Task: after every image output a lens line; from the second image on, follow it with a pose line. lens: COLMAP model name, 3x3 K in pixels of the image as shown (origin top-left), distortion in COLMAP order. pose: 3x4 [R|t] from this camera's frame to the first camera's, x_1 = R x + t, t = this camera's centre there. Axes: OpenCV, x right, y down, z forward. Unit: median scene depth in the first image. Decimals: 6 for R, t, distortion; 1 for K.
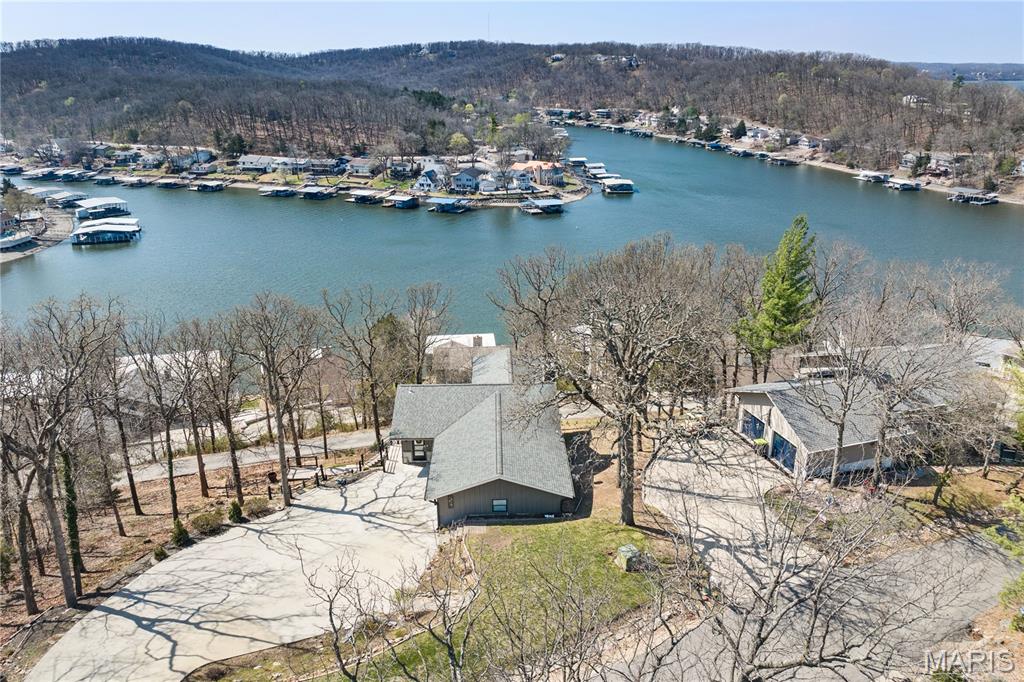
lens RADIAL K [[722.3, 0, 507.9], [0, 722.3, 323.5], [0, 0, 1]] dist [-0.040892, -0.001090]
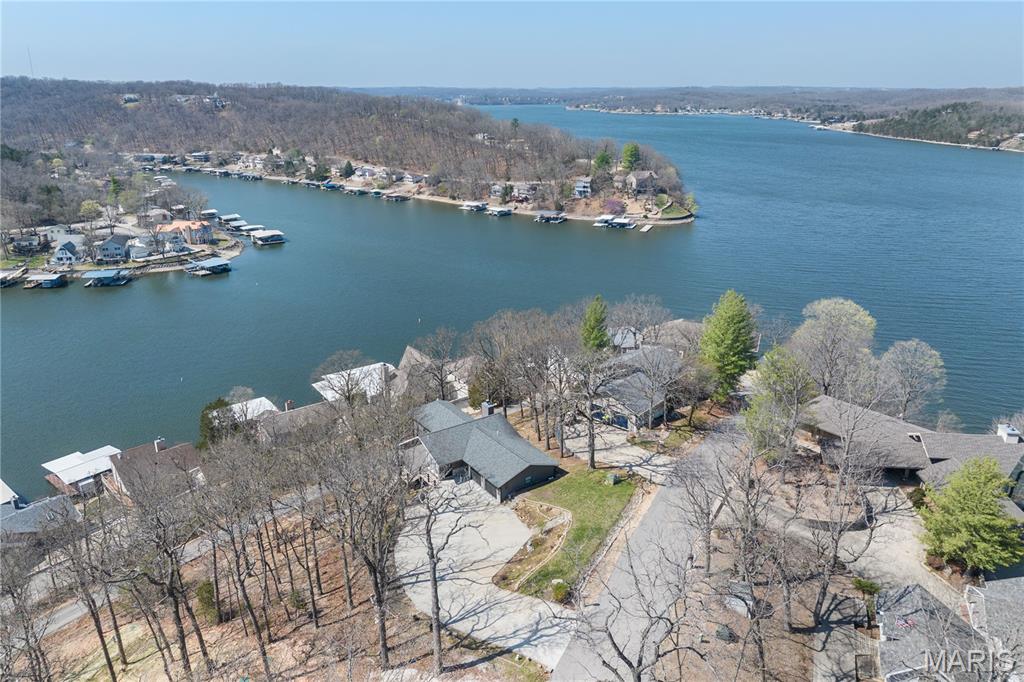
lens RADIAL K [[722.3, 0, 507.9], [0, 722.3, 323.5], [0, 0, 1]] dist [-0.040892, -0.001090]
pose [[0.838484, -0.164204, 0.519597, -0.118645], [0.179477, 0.983534, 0.021194, -0.024165], [-0.514522, 0.075485, 0.854148, -0.074095]]
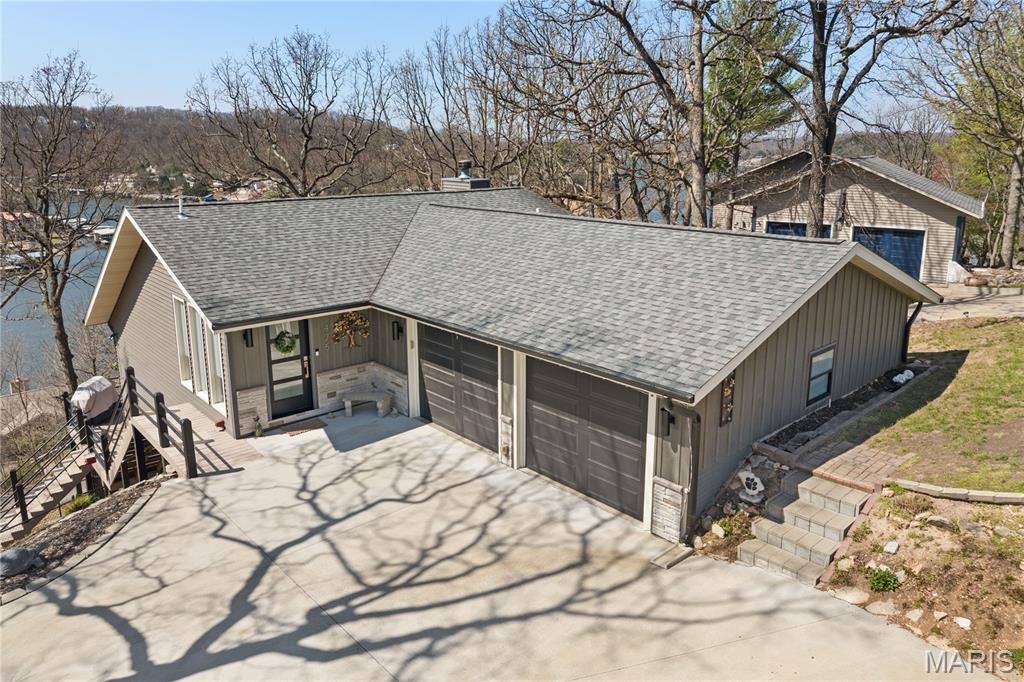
lens RADIAL K [[722.3, 0, 507.9], [0, 722.3, 323.5], [0, 0, 1]] dist [-0.040892, -0.001090]
pose [[0.762184, -0.142436, 0.631497, -0.034419], [0.209505, 0.977269, -0.032436, 0.026645], [-0.612522, 0.157024, 0.774700, 0.105164]]
